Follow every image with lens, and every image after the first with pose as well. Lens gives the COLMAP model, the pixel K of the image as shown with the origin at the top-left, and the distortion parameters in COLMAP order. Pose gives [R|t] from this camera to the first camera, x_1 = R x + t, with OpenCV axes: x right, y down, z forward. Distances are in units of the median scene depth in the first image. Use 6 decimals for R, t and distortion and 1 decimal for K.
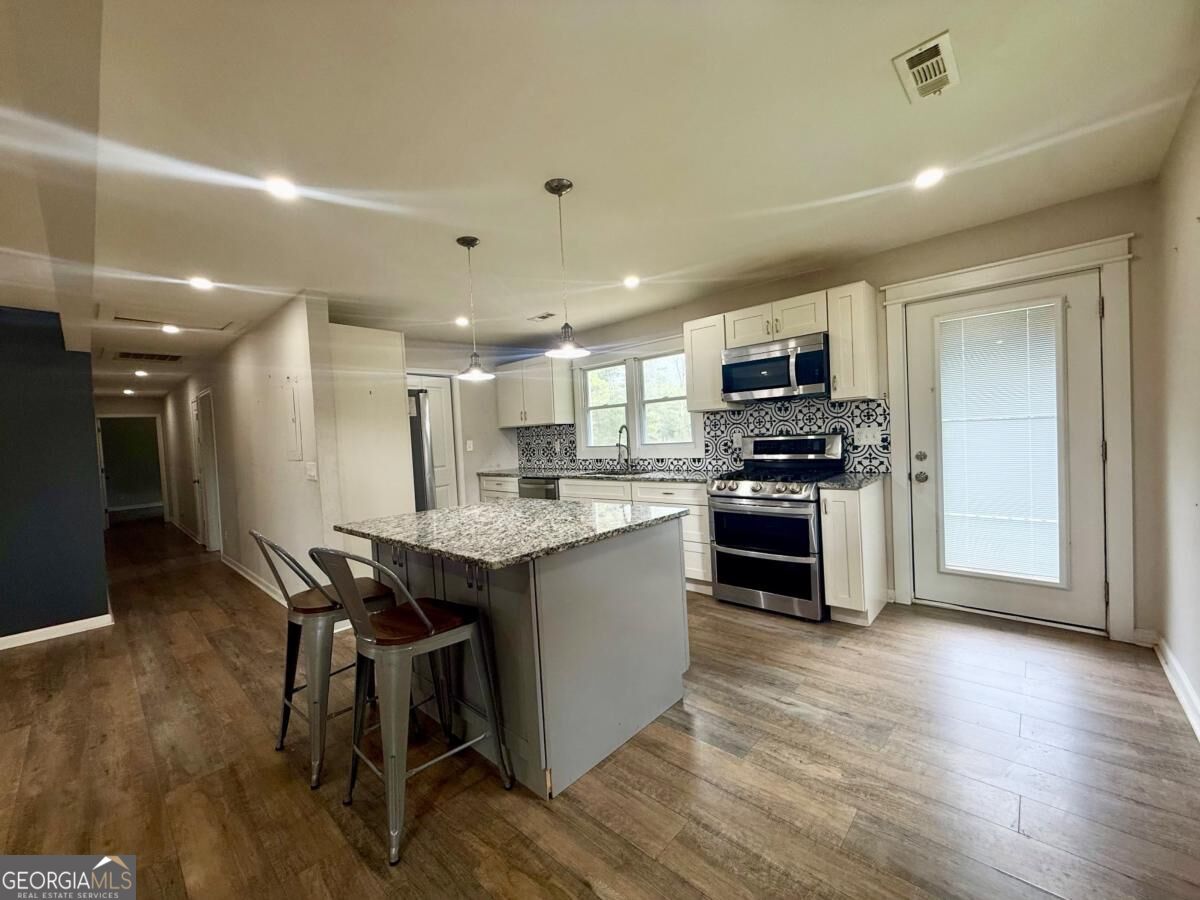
lens RADIAL K [[477.9, 0, 596.4], [0, 477.9, 449.6], [0, 0, 1]] dist [-0.000688, -0.000210]
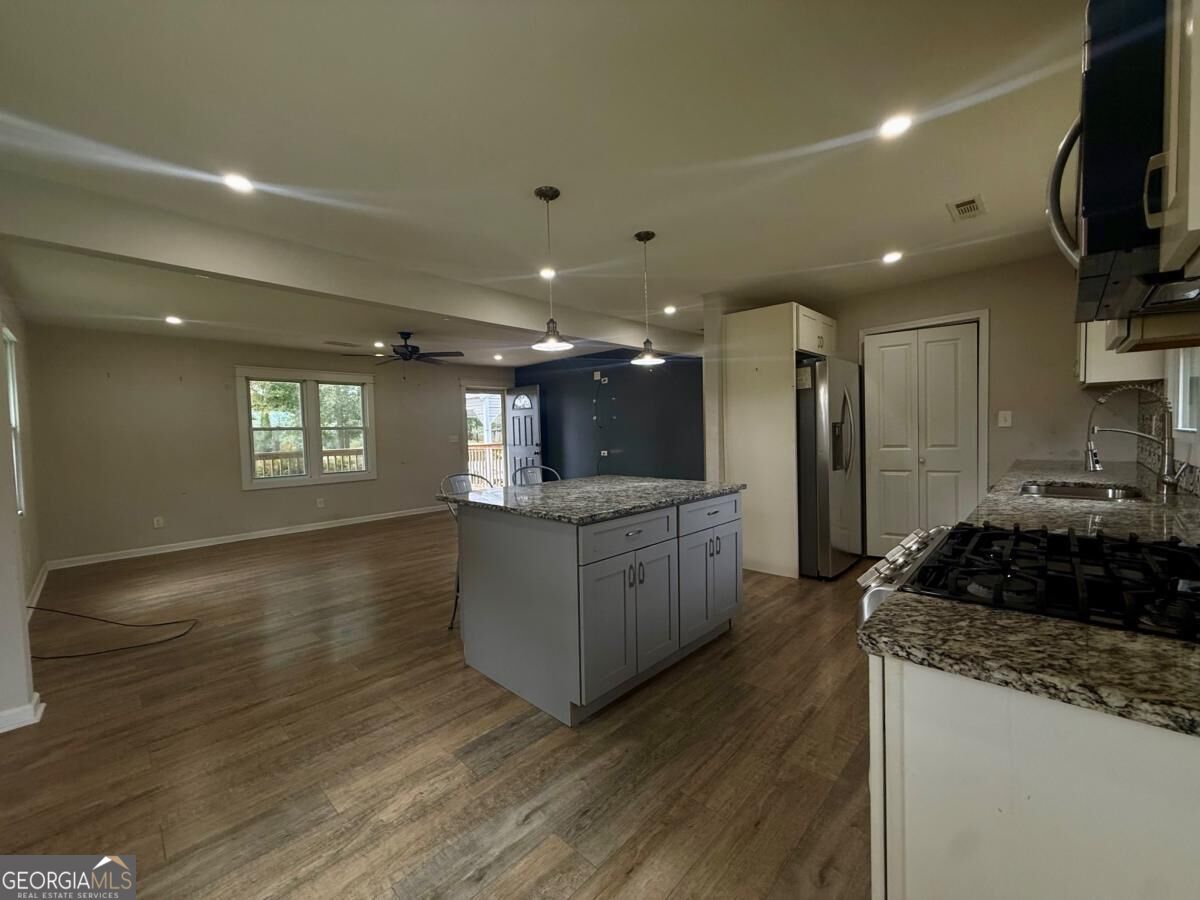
lens RADIAL K [[477.9, 0, 598.8], [0, 477.9, 450.3], [0, 0, 1]] dist [-0.000688, -0.000210]
pose [[-0.007968, 0.095889, -0.995360, 0.689621], [-0.001754, 0.995389, 0.095906, -0.045723], [0.999967, 0.002510, -0.007763, 0.730828]]
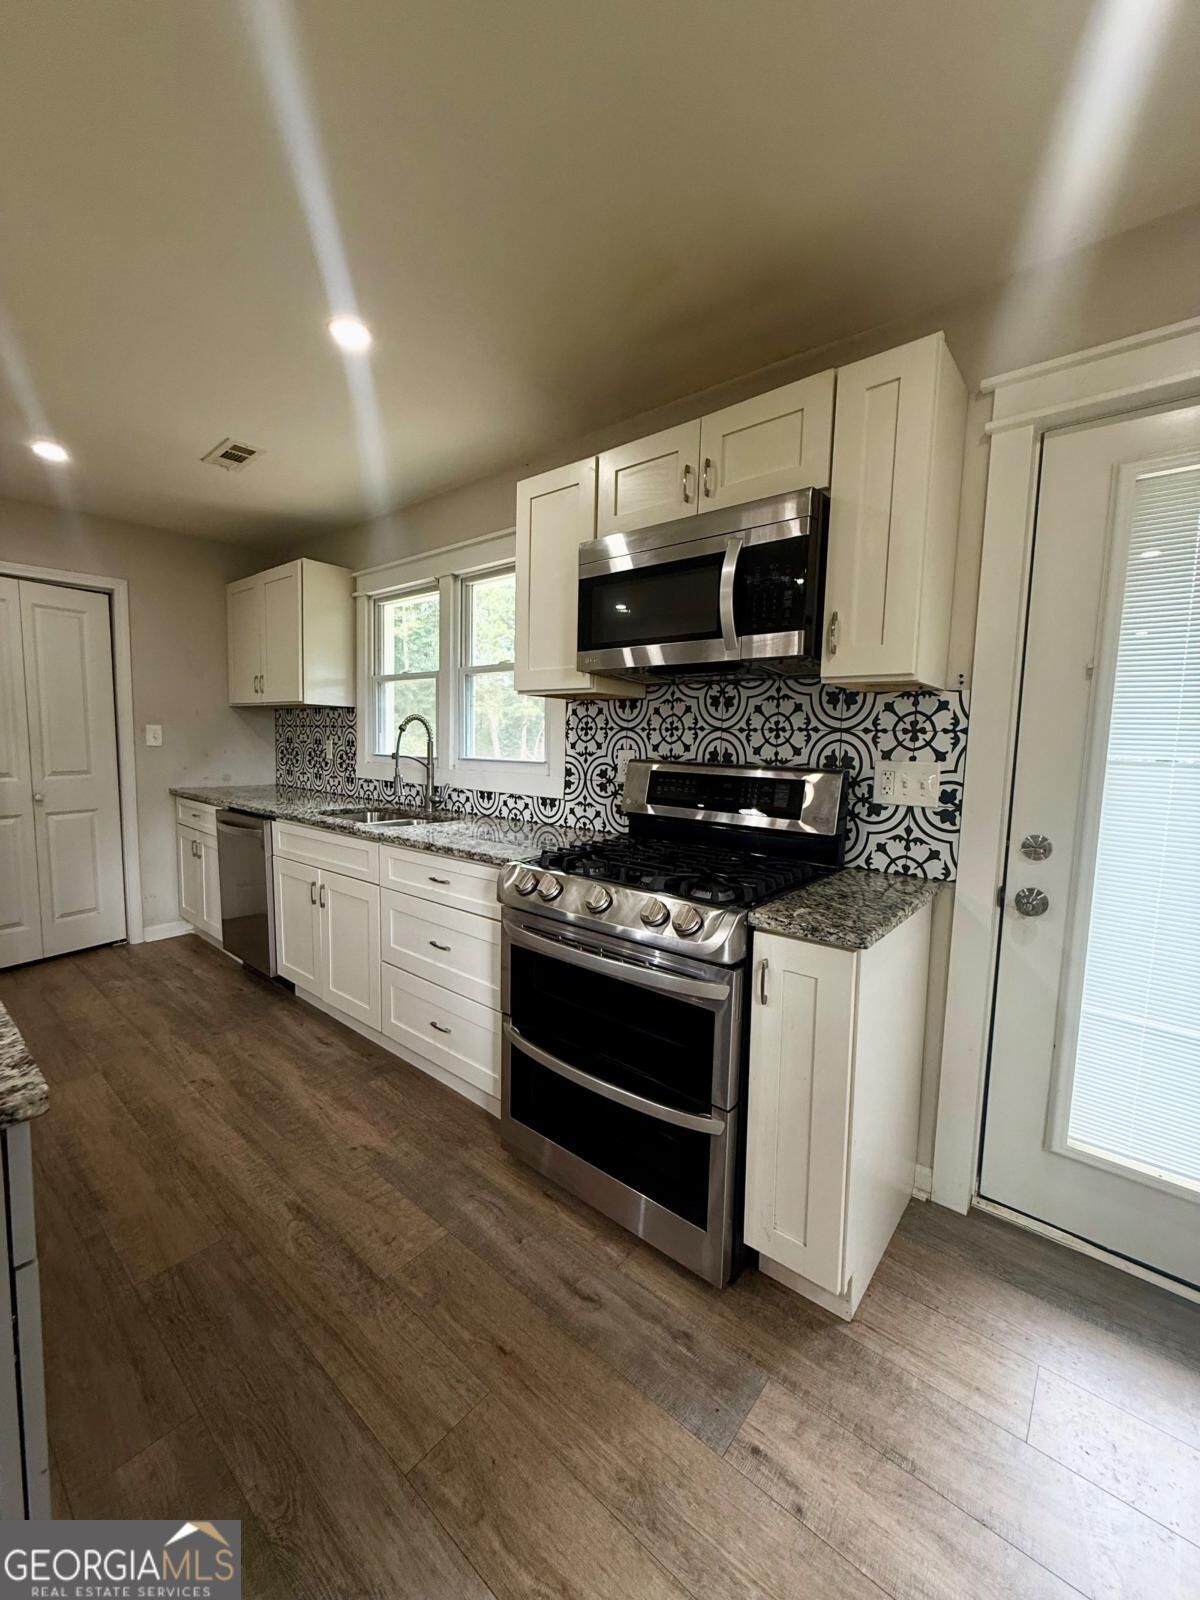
lens RADIAL K [[637.2, 0, 599.6], [0, 637.2, 797.6], [0, 0, 1]] dist [-0.000688, -0.000210]
pose [[0.995929, 0.071274, 0.055179, 0.292793], [-0.074515, 0.995466, 0.059110, -0.029053], [-0.050715, -0.062981, 0.996725, 0.498015]]
